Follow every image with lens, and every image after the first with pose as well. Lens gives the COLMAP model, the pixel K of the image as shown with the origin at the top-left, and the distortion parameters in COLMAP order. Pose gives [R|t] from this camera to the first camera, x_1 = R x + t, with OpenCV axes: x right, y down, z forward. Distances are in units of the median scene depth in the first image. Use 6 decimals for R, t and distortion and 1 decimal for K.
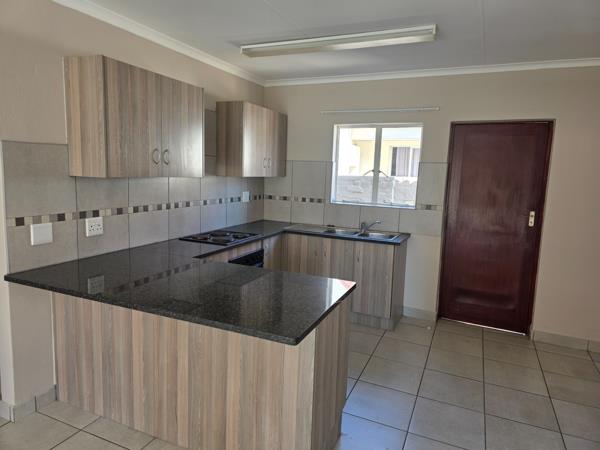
lens RADIAL K [[400.9, 0, 298.9], [0, 400.9, 223.1], [0, 0, 1]] dist [0.061138, -0.038504]
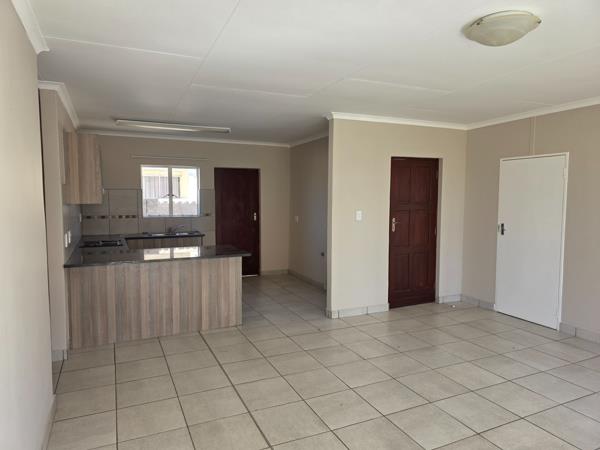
lens RADIAL K [[400.9, 0, 300.1], [0, 400.9, 226.2], [0, 0, 1]] dist [0.061138, -0.038504]
pose [[0.651766, -0.089613, 0.753107, -0.734846], [0.123393, 0.992294, 0.011285, 0.040289], [-0.748315, 0.085573, 0.657801, -0.445466]]
